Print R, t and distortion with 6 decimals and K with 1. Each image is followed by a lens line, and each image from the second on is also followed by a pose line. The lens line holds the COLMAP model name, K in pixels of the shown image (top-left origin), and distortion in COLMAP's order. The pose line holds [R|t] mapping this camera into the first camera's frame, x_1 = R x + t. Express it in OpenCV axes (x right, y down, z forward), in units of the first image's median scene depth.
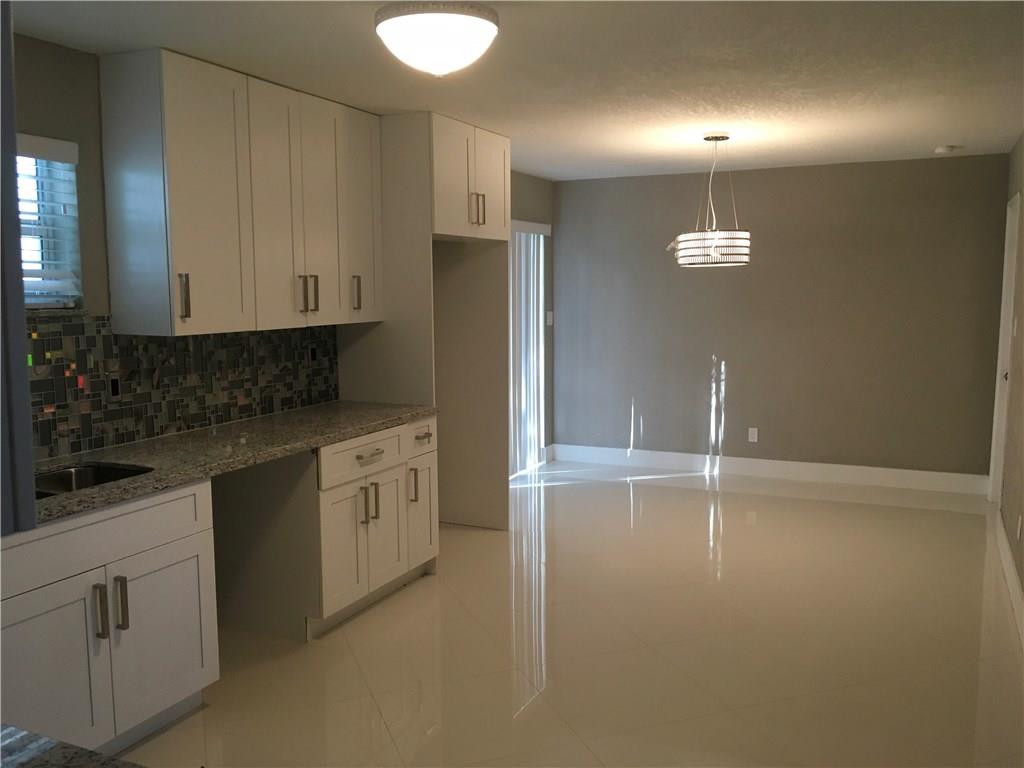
lens RADIAL K [[865.6, 0, 521.8], [0, 865.6, 382.1], [0, 0, 1]] dist [0.065376, -0.087103]
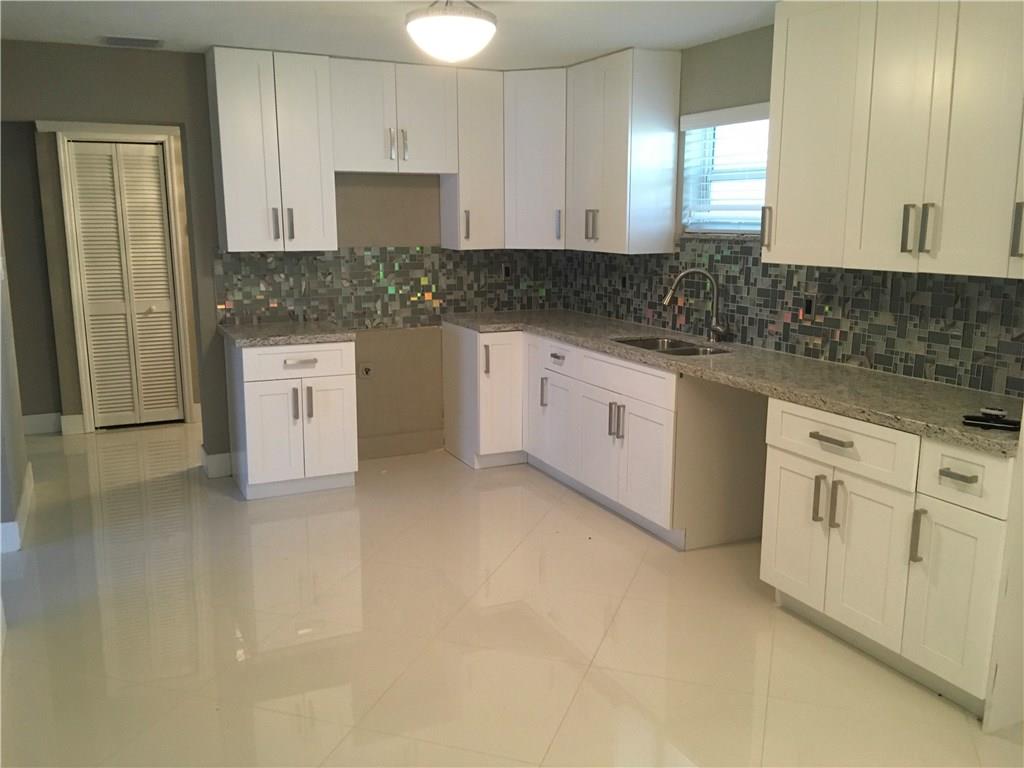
lens RADIAL K [[865.6, 0, 521.8], [0, 865.6, 382.1], [0, 0, 1]] dist [0.065376, -0.087103]
pose [[-0.630131, 0.150512, -0.761762, 0.633472], [-0.083839, 0.962110, 0.259450, -0.157290], [0.771950, 0.227353, -0.593636, 1.347447]]
